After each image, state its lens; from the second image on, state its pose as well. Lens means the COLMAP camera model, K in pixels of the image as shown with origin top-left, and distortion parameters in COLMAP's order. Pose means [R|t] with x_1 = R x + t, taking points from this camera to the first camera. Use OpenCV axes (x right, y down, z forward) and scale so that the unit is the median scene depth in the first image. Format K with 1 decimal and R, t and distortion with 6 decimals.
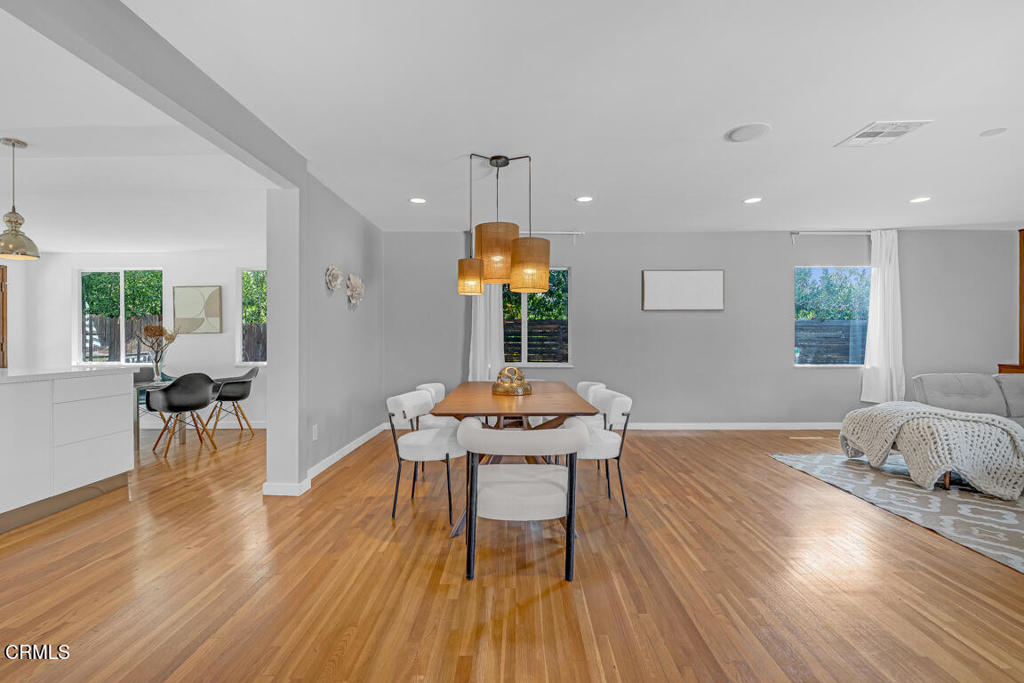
lens RADIAL K [[450.0, 0, 510.3], [0, 450.0, 340.0], [0, 0, 1]] dist [-0.002074, 0.000447]
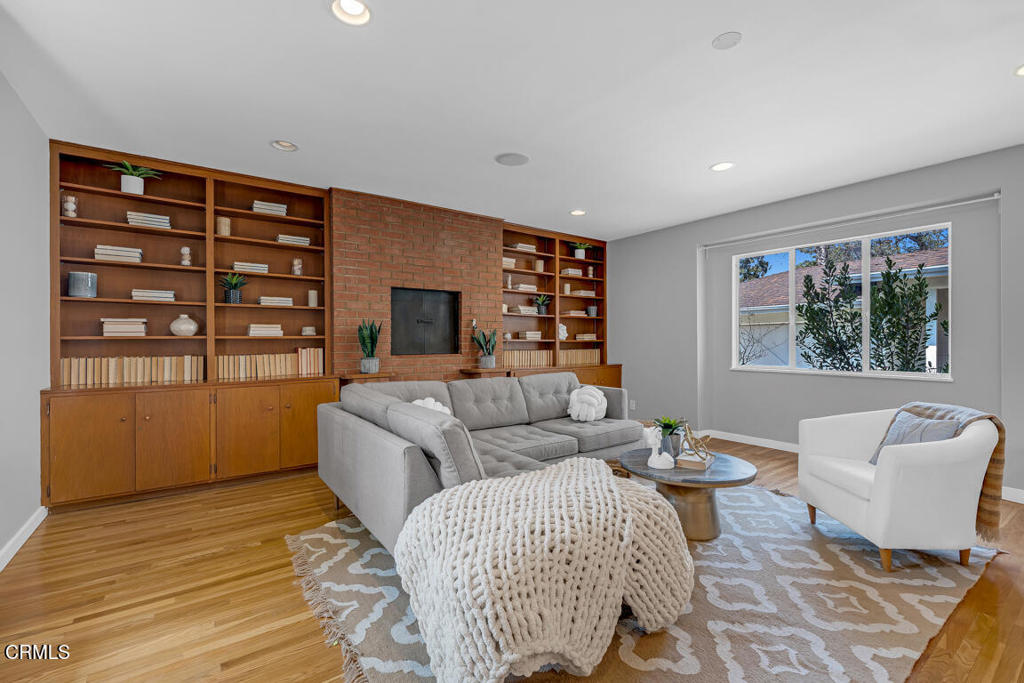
lens RADIAL K [[450.0, 0, 510.3], [0, 450.0, 340.0], [0, 0, 1]] dist [-0.002074, 0.000447]
pose [[-0.589954, 0.002187, 0.807434, 0.531848], [0.005206, 0.999986, 0.001095, -0.000975], [-0.807420, 0.004849, -0.589957, 1.254775]]
